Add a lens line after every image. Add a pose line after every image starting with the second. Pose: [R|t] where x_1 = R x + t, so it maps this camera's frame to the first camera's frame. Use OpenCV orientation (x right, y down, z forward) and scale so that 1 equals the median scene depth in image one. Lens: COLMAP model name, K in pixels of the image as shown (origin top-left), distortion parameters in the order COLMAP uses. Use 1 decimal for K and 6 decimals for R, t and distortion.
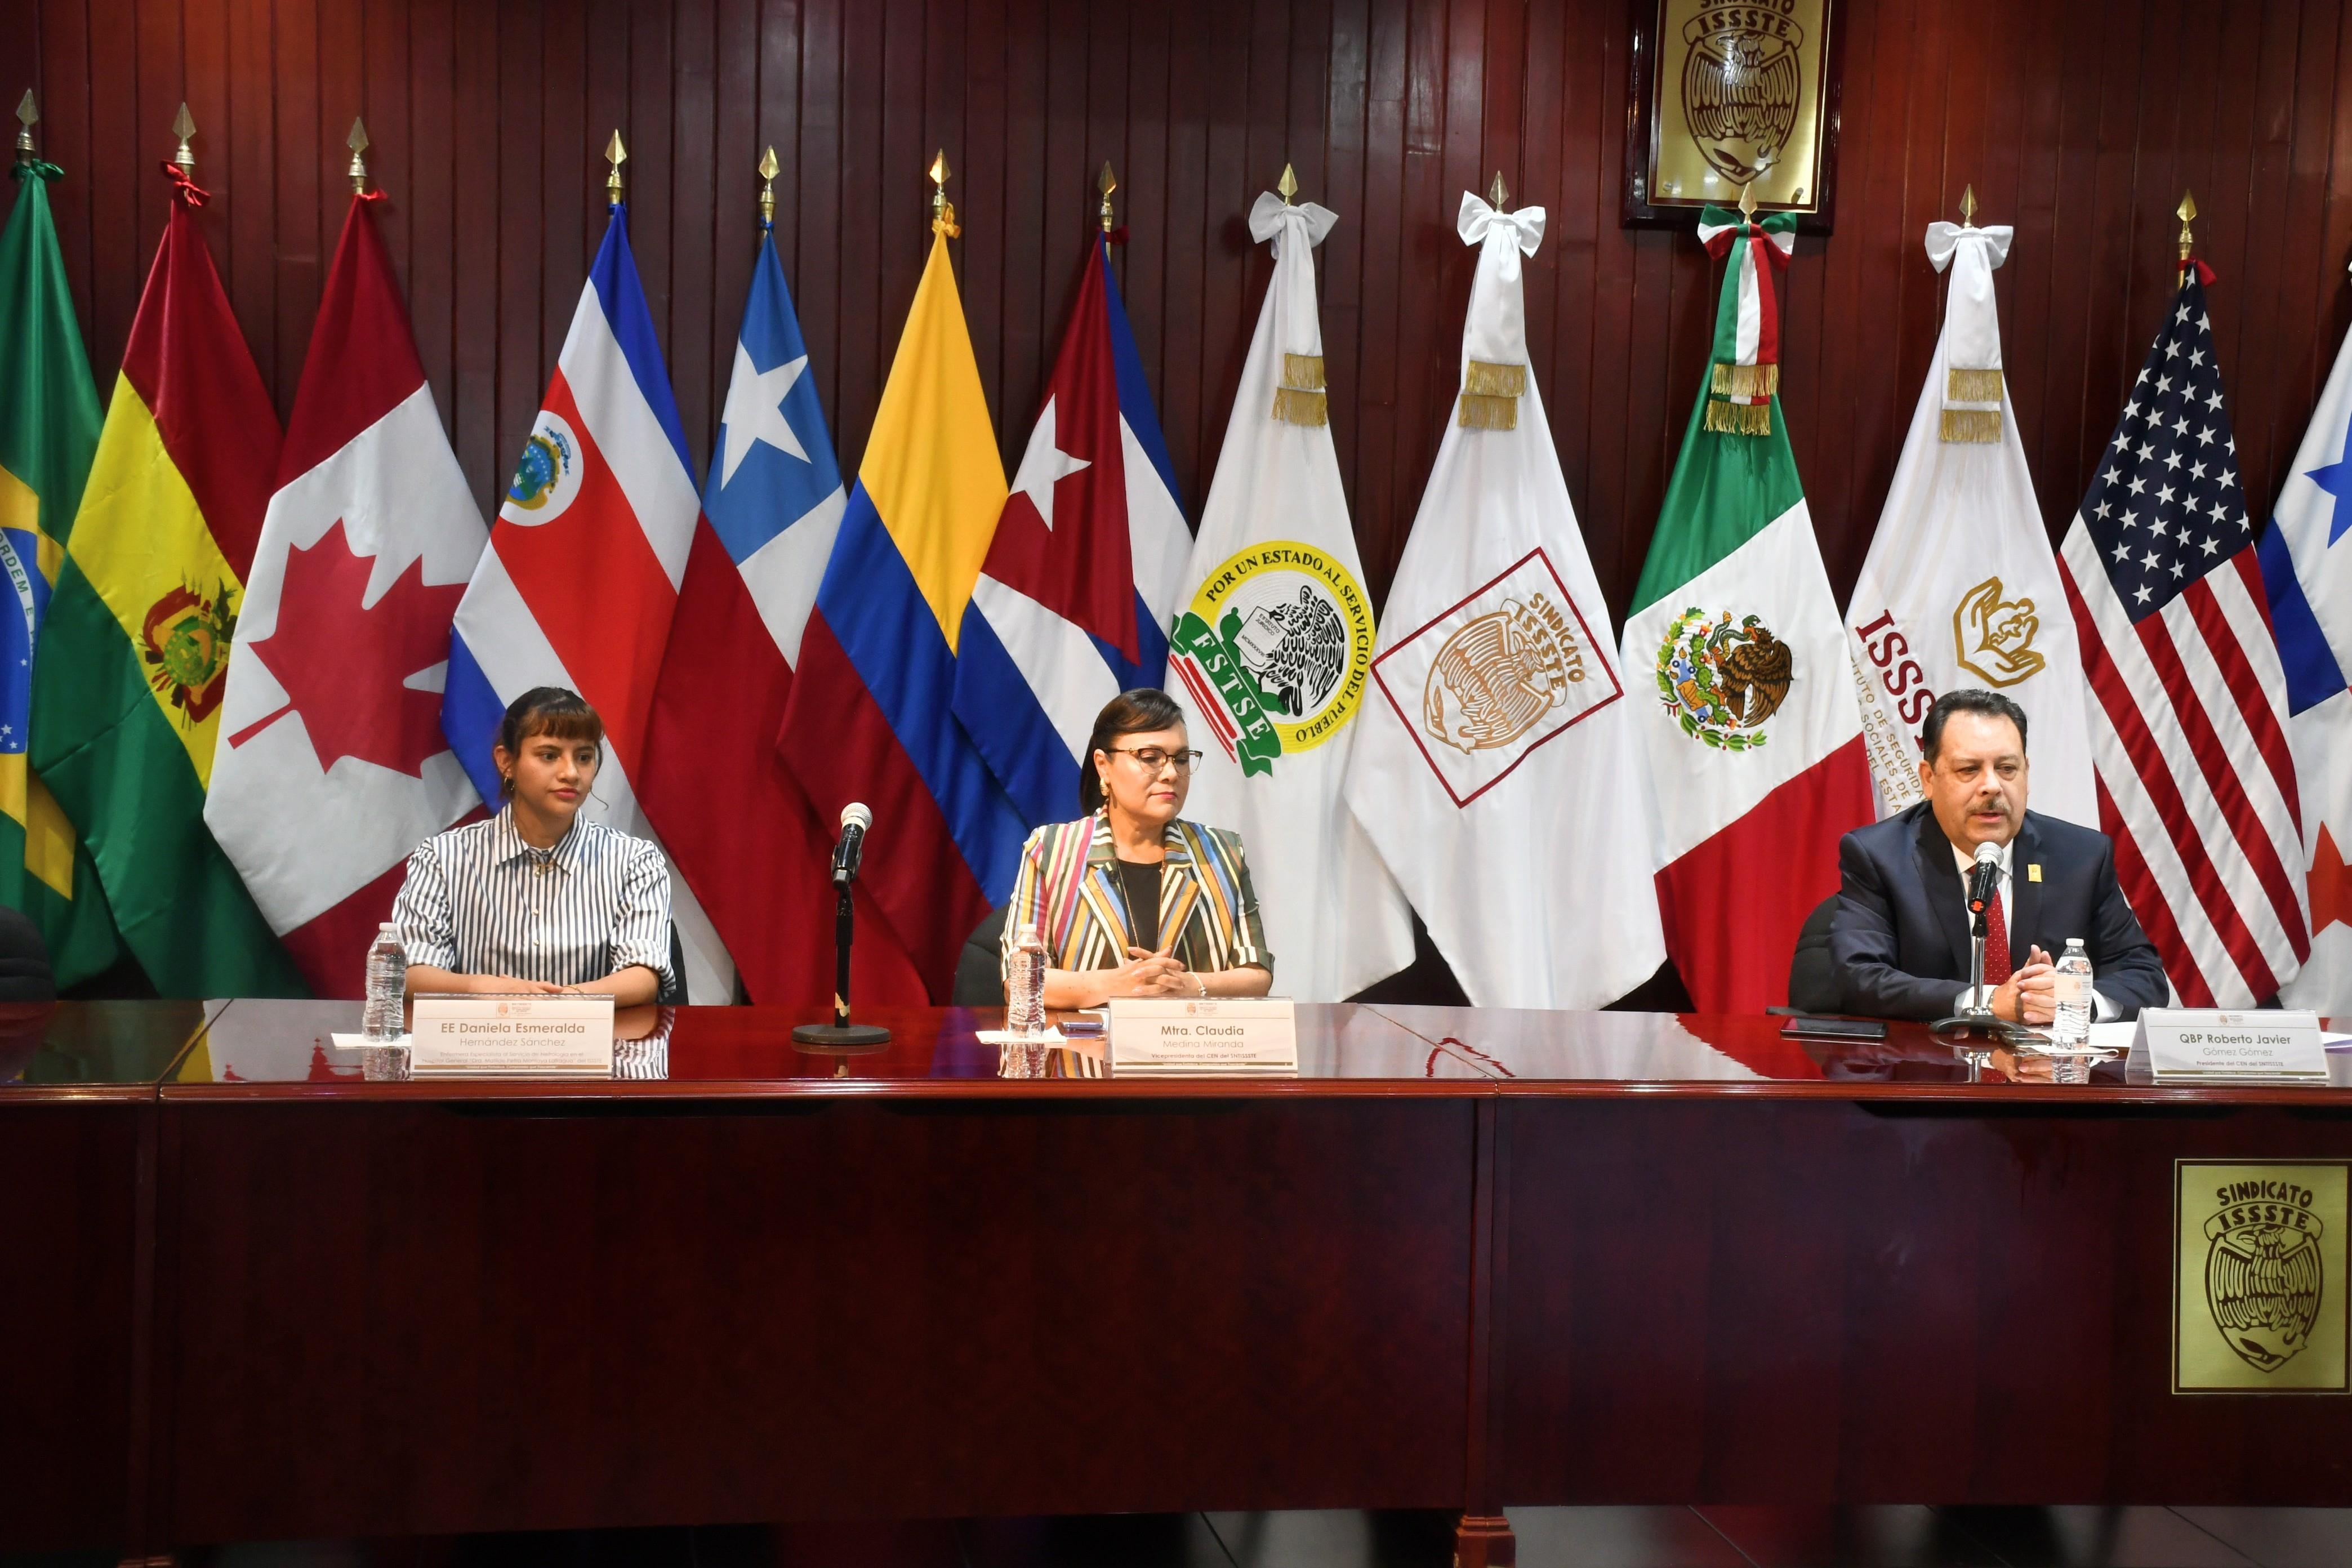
lens RADIAL K [[3498.7, 0, 1176.0], [0, 3498.7, 784.0], [0, 0, 1]] dist [0.155695, 0.480215]
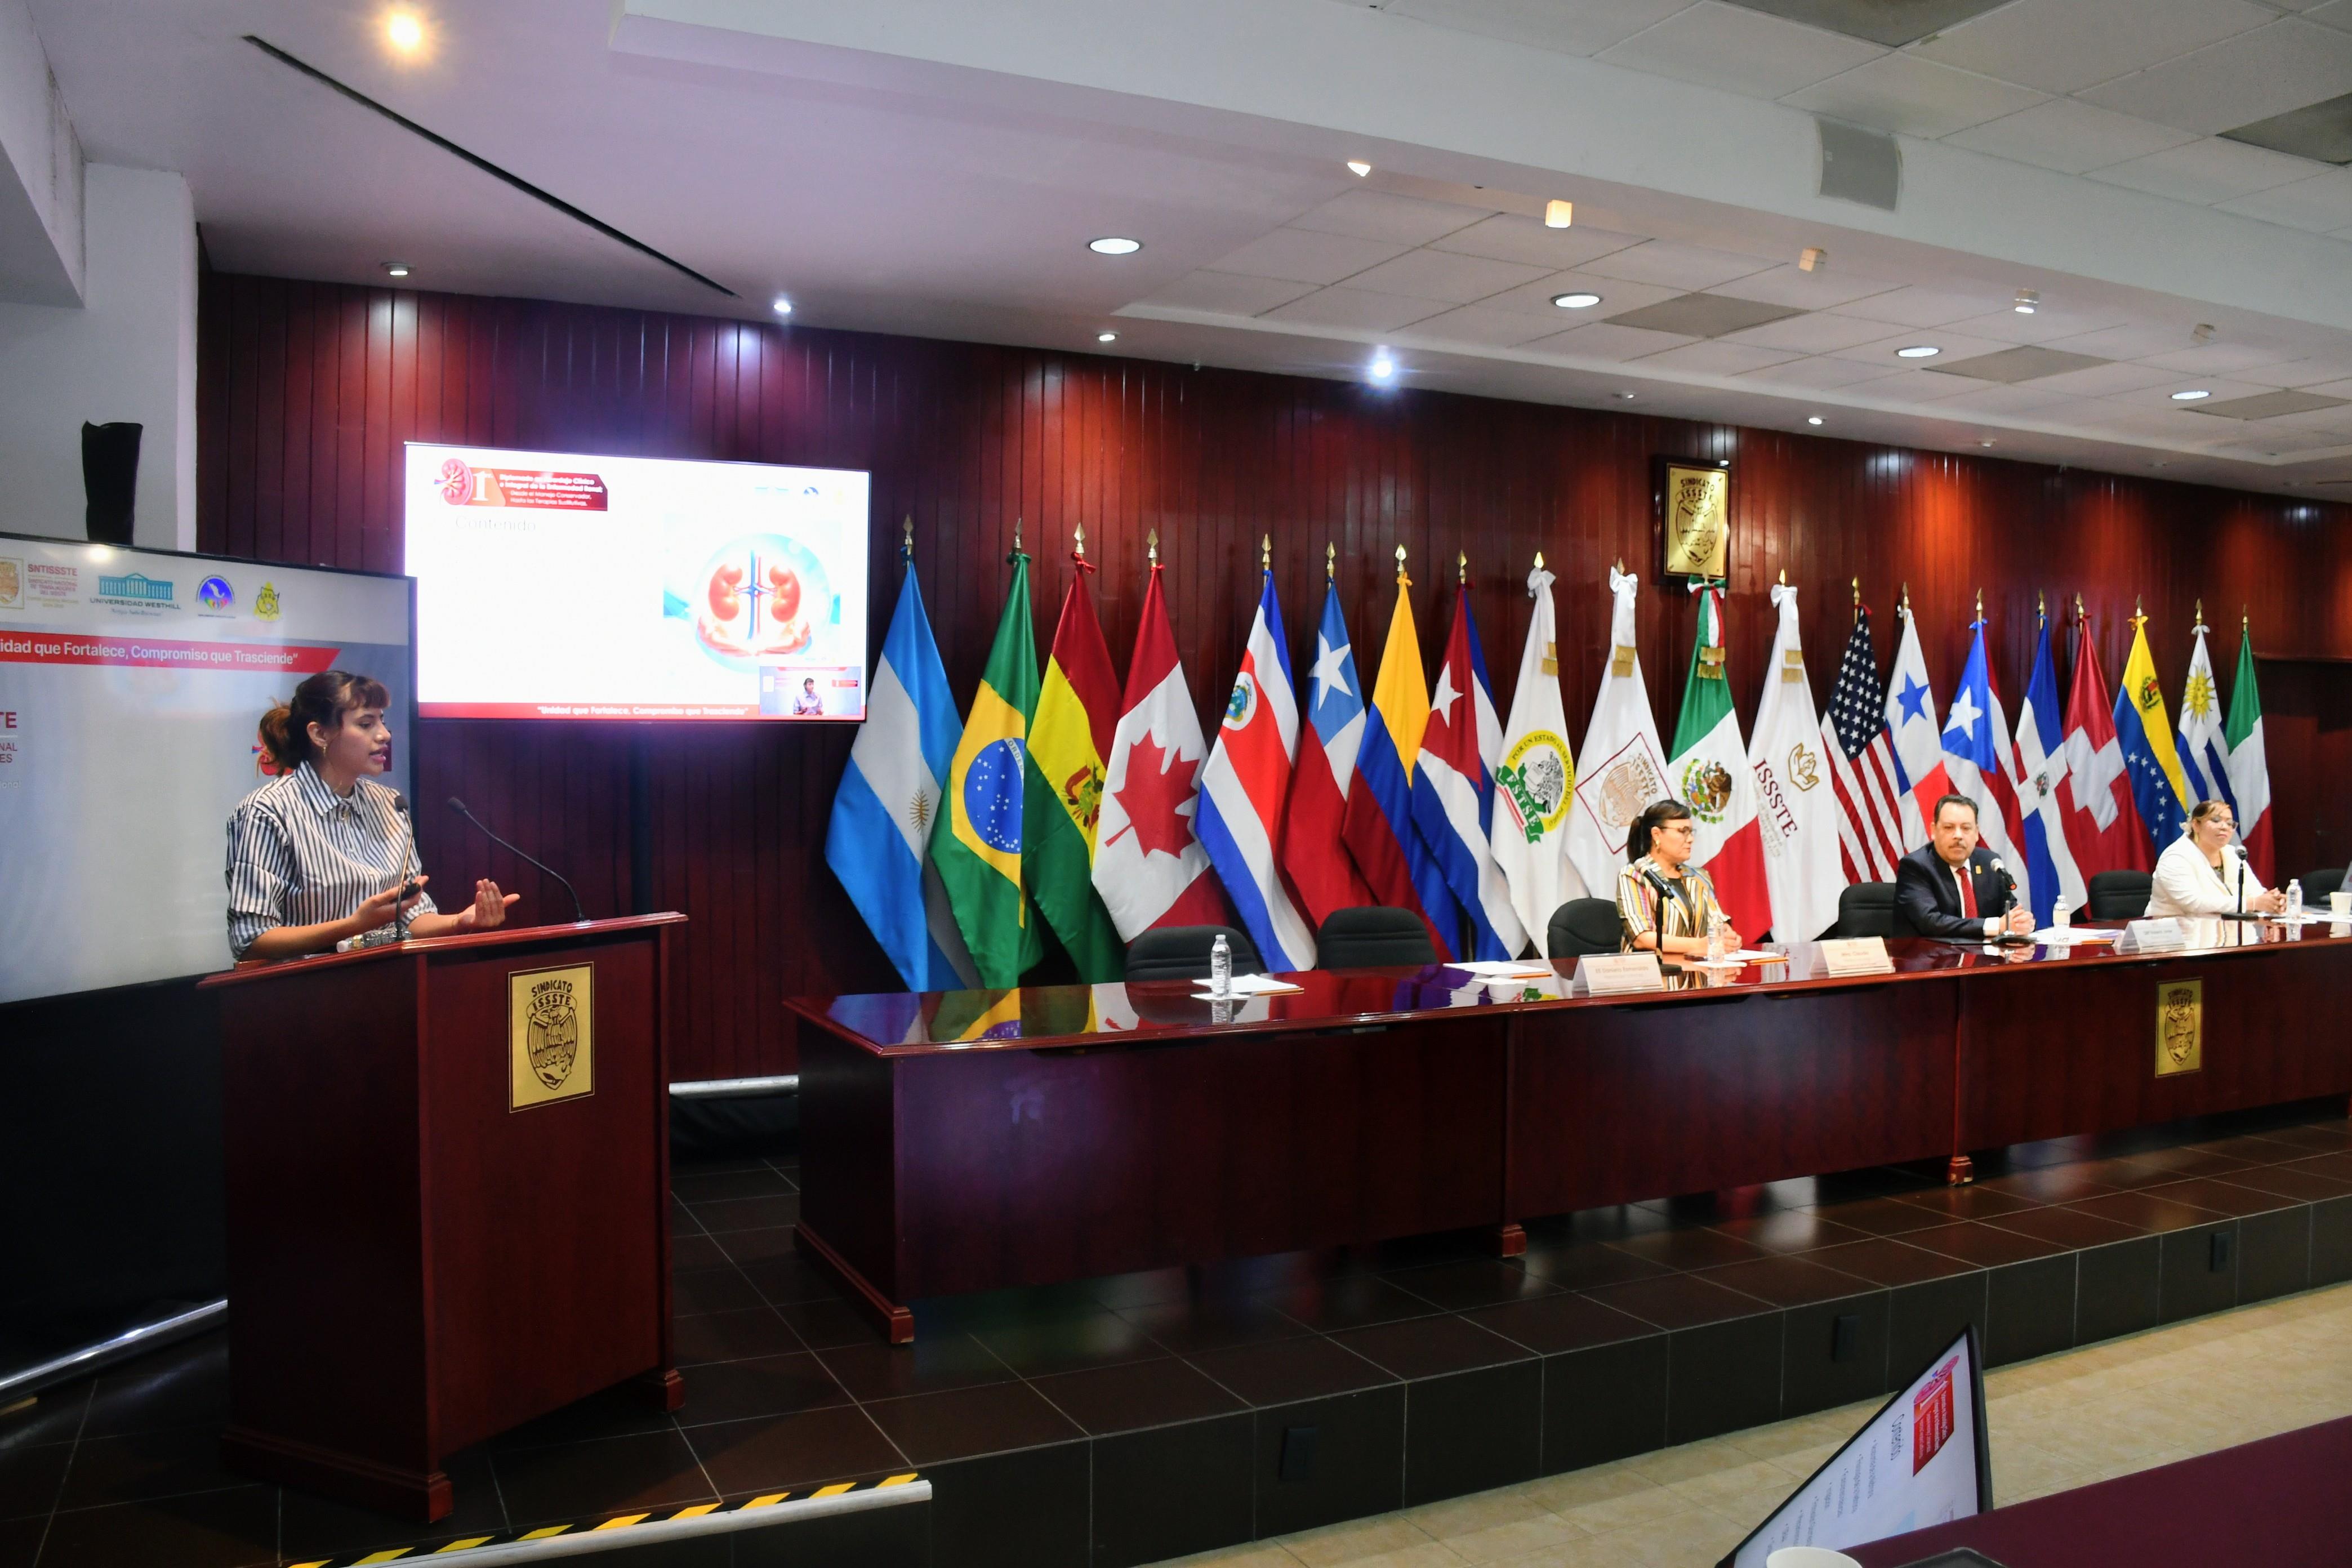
lens RADIAL K [[1835.6, 0, 1176.0], [0, 1835.6, 784.0], [0, 0, 1]] dist [-0.108676, 0.004422]
pose [[0.957887, -0.025798, 0.285983, -0.487618], [0.036082, 0.998876, -0.030747, -0.011582], [-0.284868, 0.039771, 0.957741, 0.017078]]
